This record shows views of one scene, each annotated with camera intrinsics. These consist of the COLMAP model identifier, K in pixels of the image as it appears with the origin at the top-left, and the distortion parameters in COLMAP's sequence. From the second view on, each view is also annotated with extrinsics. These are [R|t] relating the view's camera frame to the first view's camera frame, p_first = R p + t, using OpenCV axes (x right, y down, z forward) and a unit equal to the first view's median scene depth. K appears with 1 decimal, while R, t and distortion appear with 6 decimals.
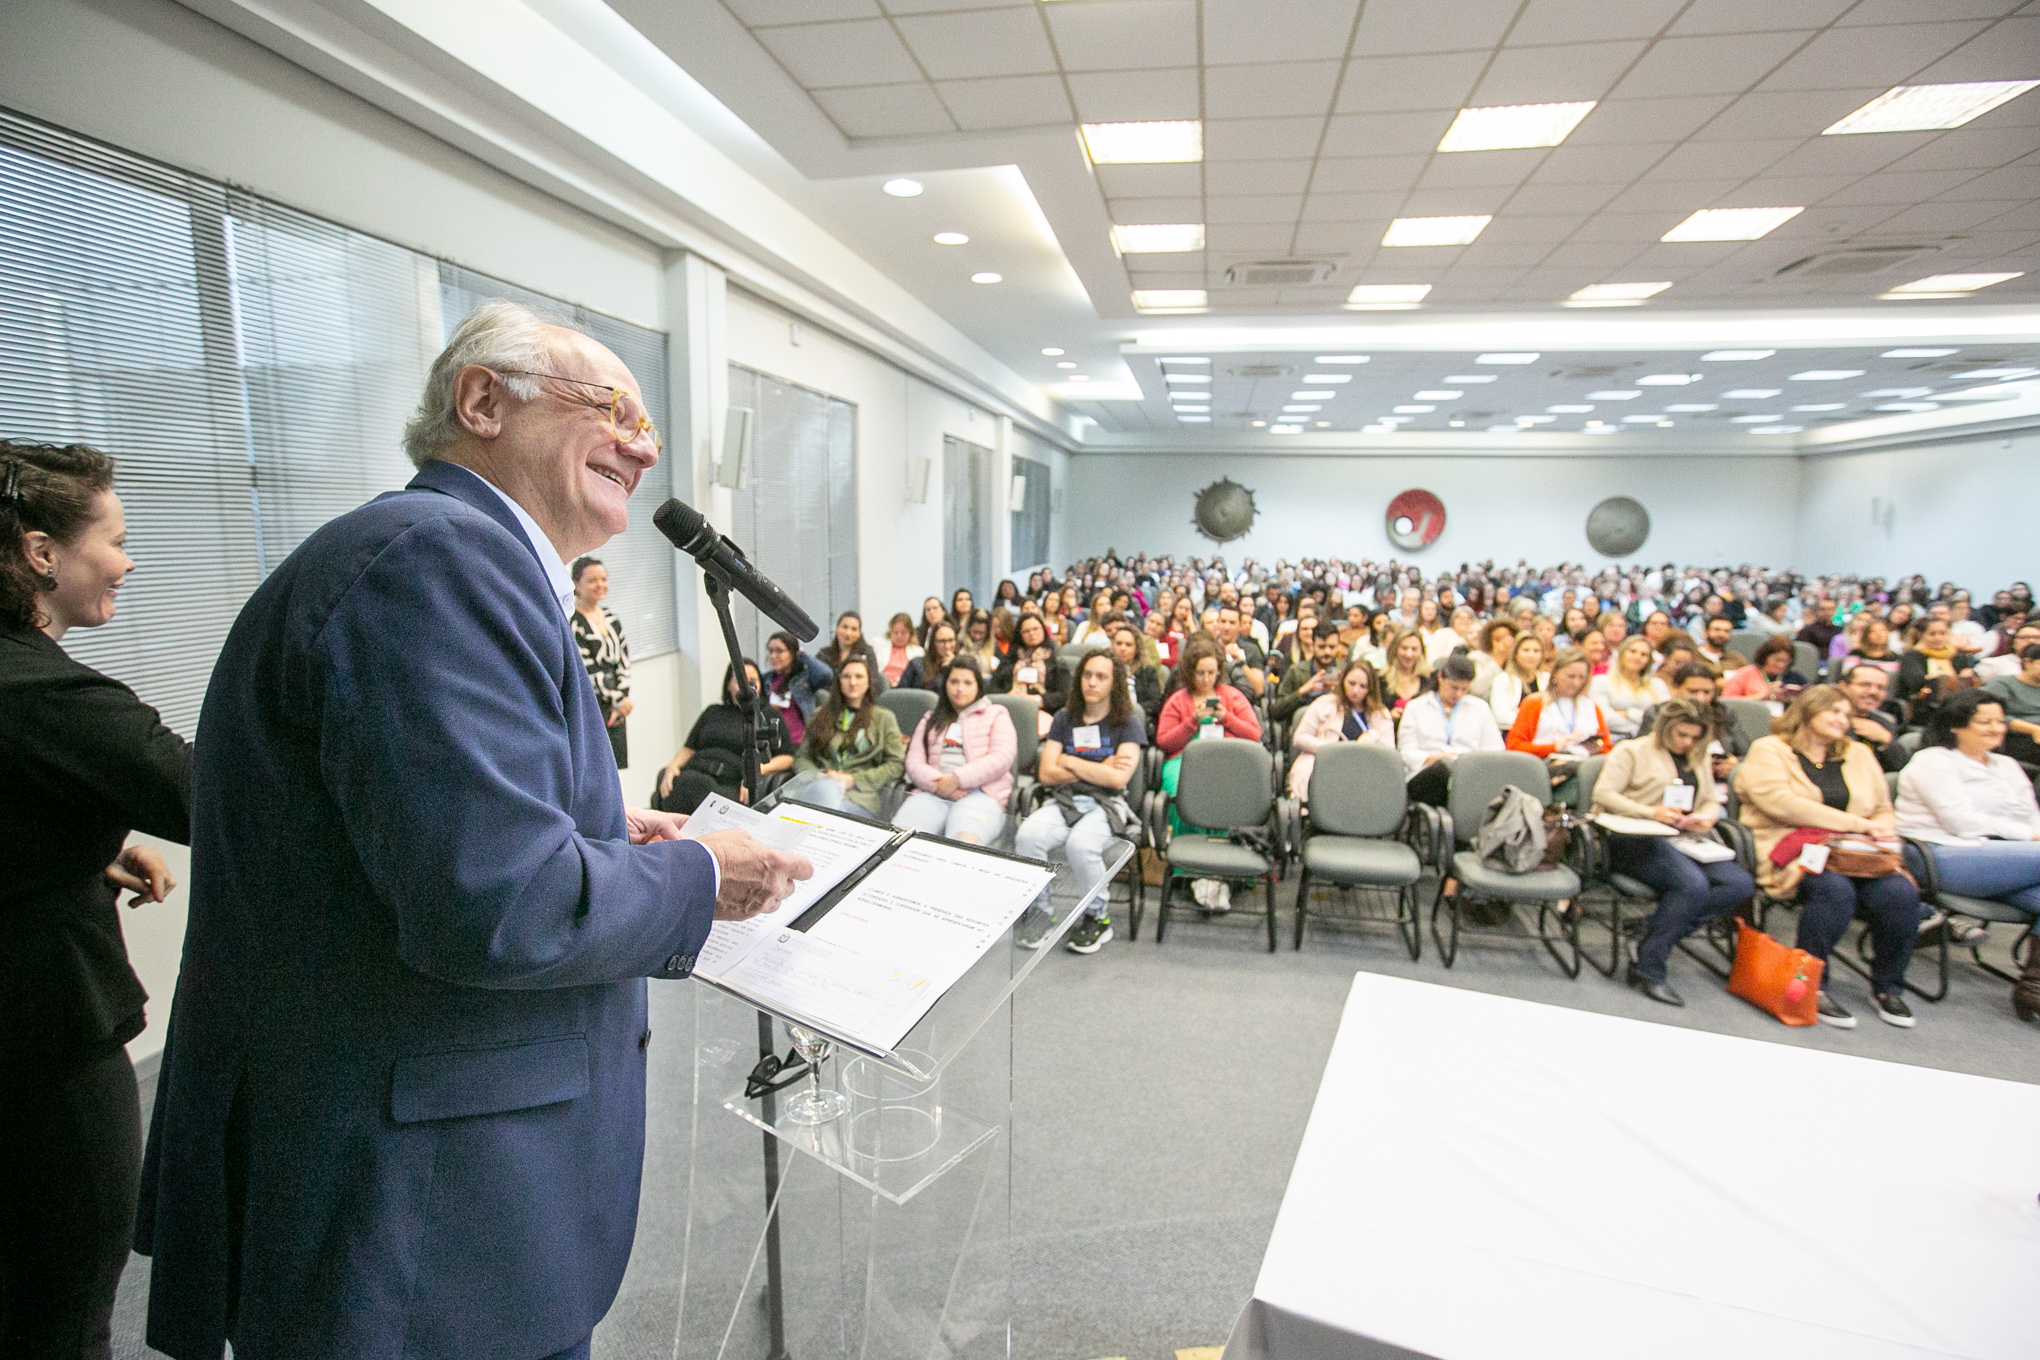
lens RADIAL K [[1050.6, 0, 1020.0], [0, 1050.6, 680.0], [0, 0, 1]] dist [-0.002674, 0.000589]
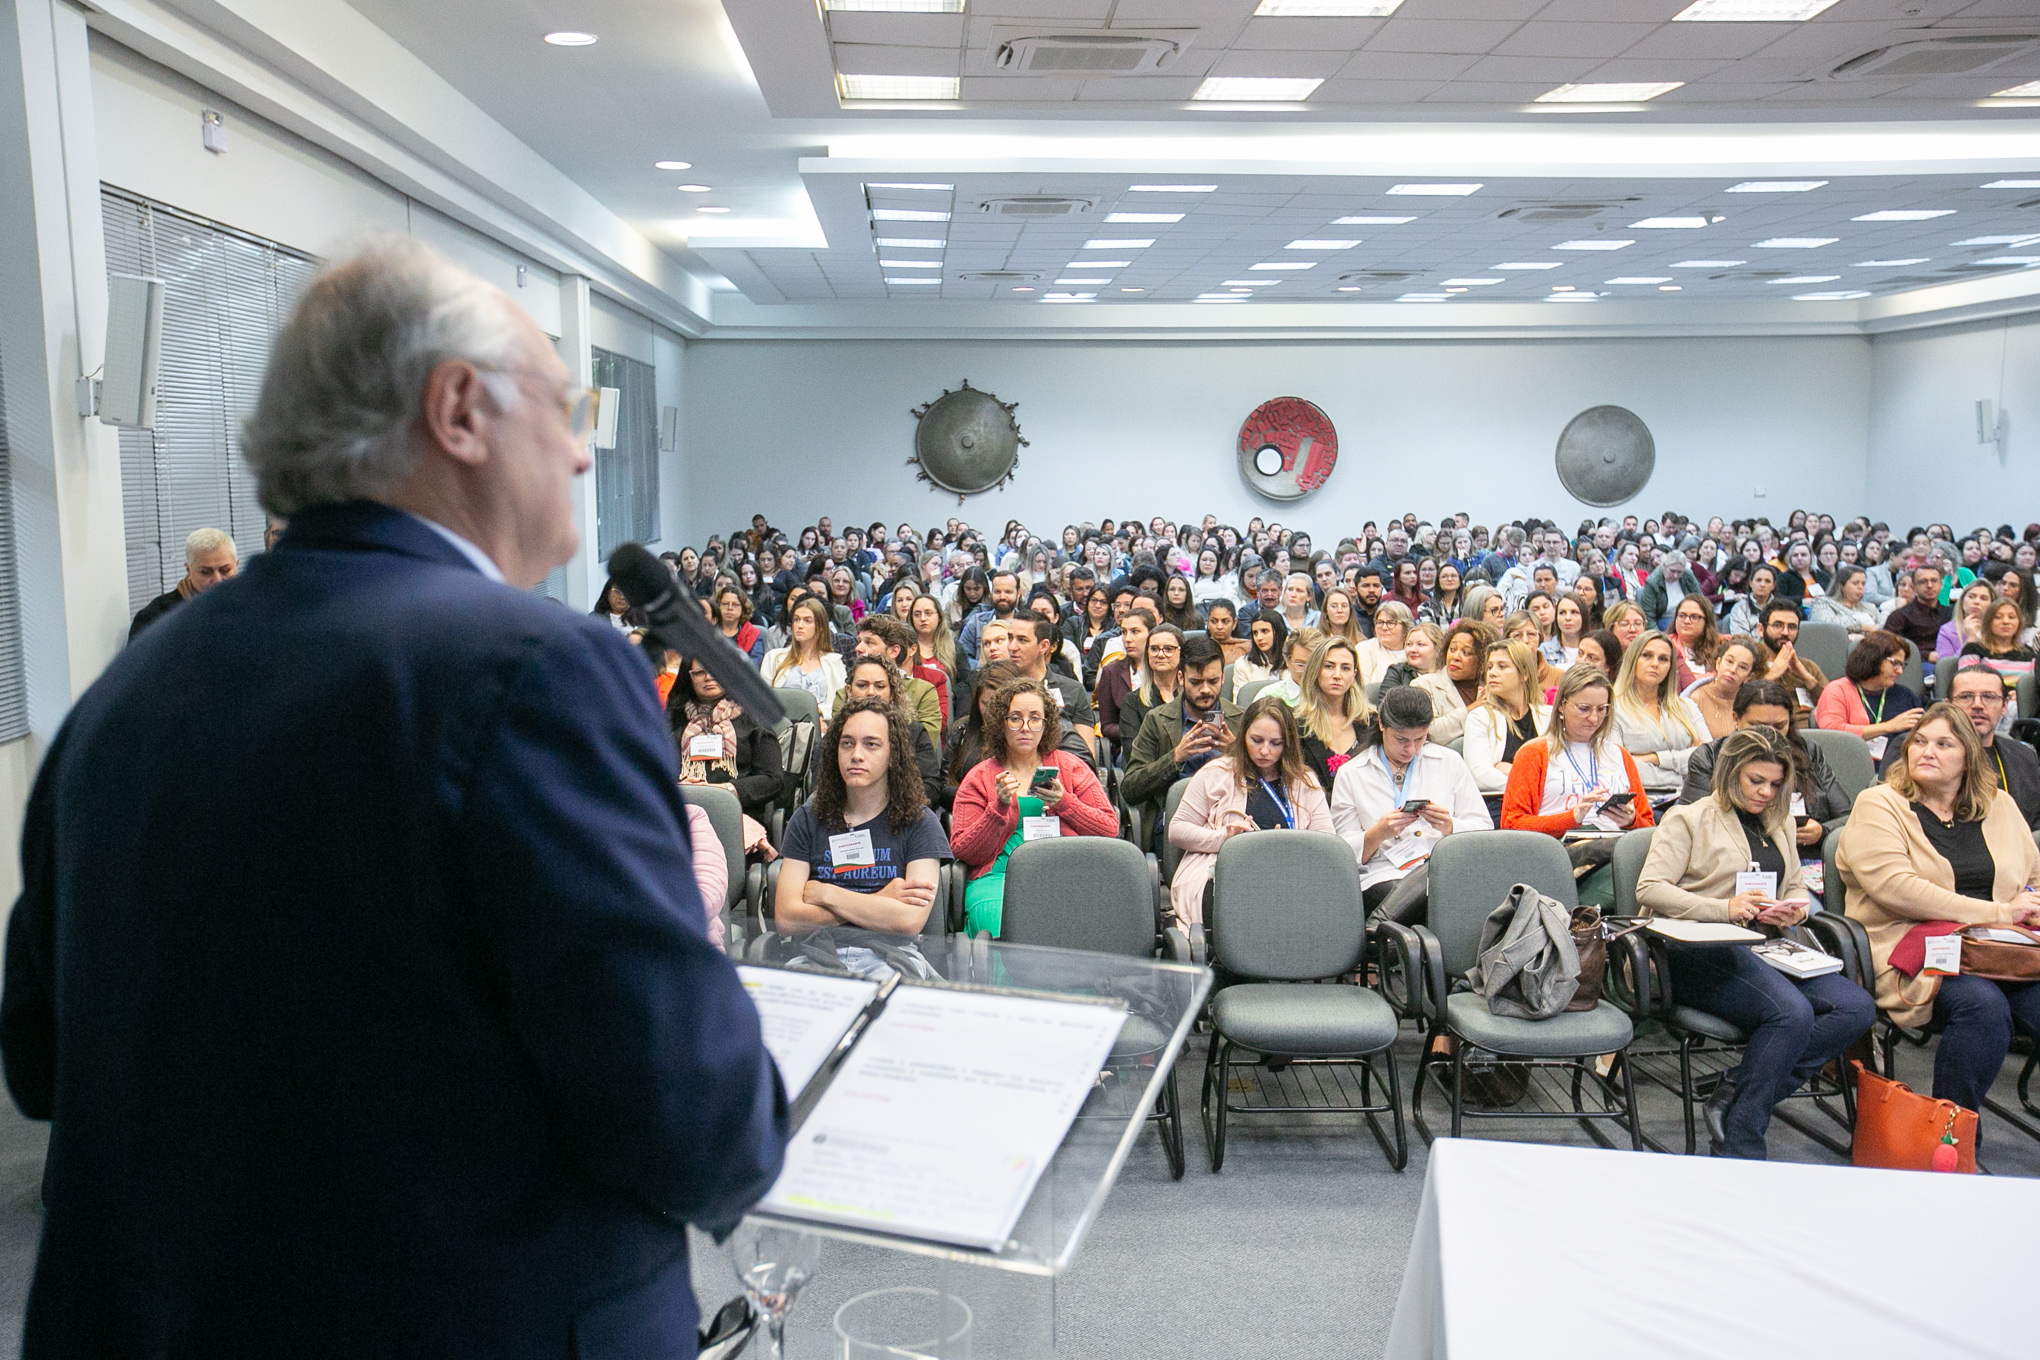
lens RADIAL K [[1930.0, 0, 1016.9], [0, 1930.0, 686.4], [0, 0, 1]] dist [0.128377, -0.128165]
pose [[0.973465, -0.044211, 0.224523, -0.079423], [0.051005, 0.998397, -0.024547, -0.005249], [-0.223078, 0.035348, 0.974159, -0.083092]]
